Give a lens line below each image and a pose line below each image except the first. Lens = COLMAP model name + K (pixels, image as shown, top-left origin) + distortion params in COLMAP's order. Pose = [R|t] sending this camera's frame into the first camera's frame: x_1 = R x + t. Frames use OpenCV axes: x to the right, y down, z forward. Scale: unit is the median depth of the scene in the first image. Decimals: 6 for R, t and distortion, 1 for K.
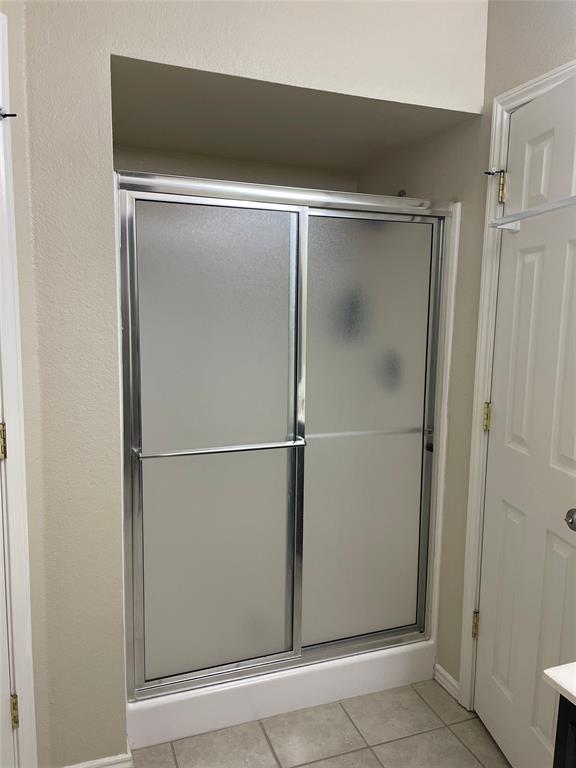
lens RADIAL K [[578.9, 0, 292.7], [0, 578.9, 381.3], [0, 0, 1]] dist [0.093662, -0.119093]
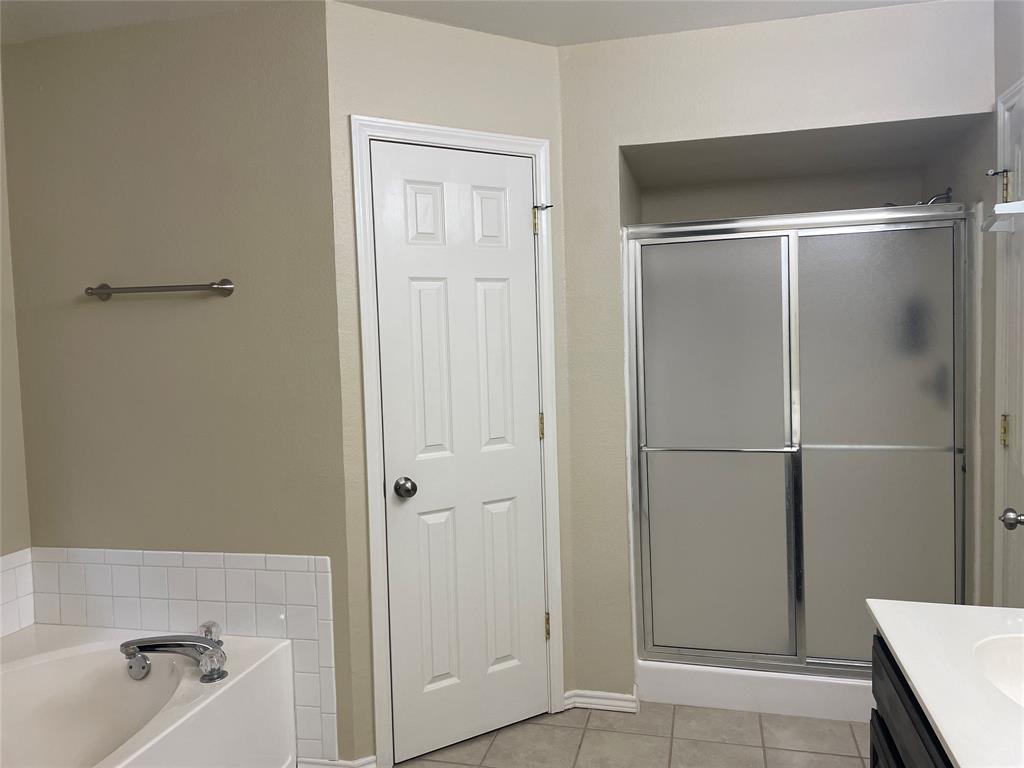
lens RADIAL K [[771.9, 0, 513.1], [0, 771.9, 384.6], [0, 0, 1]] dist [0.093662, -0.119093]
pose [[0.820787, -0.001526, -0.571232, 0.406804], [-0.029856, 0.998515, -0.045567, 0.068400], [0.570454, 0.054455, 0.819523, -0.460911]]
